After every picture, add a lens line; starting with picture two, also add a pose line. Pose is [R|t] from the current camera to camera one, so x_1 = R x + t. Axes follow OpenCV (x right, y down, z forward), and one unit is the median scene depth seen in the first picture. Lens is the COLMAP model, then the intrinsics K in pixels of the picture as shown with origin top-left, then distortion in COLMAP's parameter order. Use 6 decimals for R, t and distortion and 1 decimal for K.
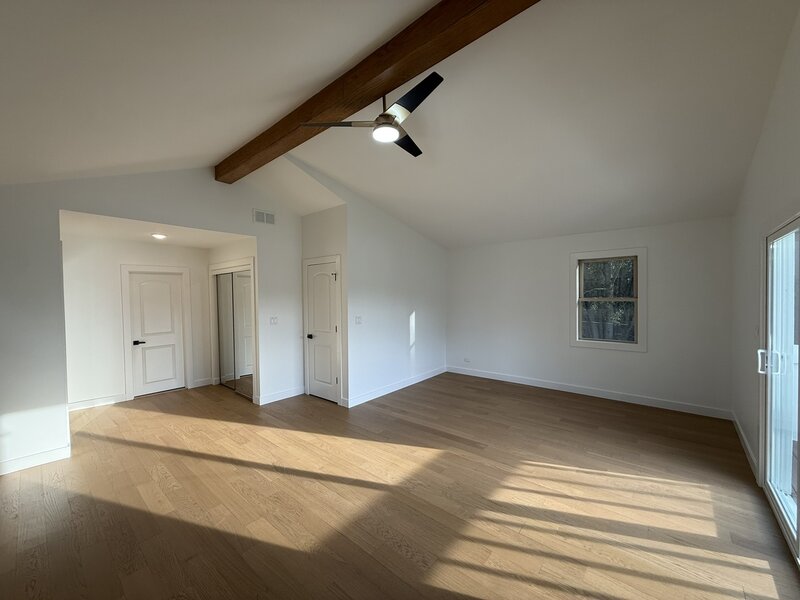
lens RADIAL K [[322.6, 0, 395.0], [0, 322.6, 301.7], [0, 0, 1]] dist [0.000350, 0.000126]
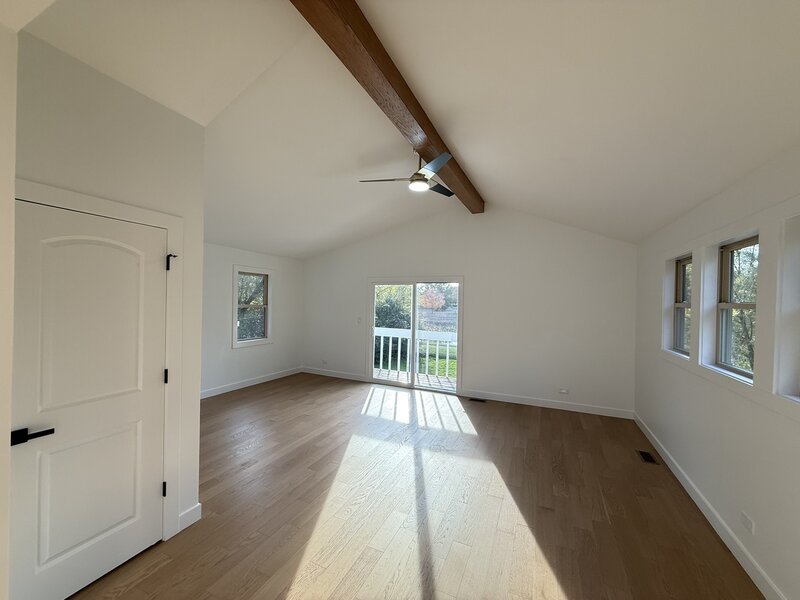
lens RADIAL K [[322.6, 0, 395.0], [0, 322.6, 301.7], [0, 0, 1]] dist [0.000350, 0.000126]
pose [[-0.281878, 0.006857, 0.959426, -1.010677], [0.000105, 0.999975, -0.007116, -0.024762], [-0.959450, -0.001905, -0.281872, 1.160259]]
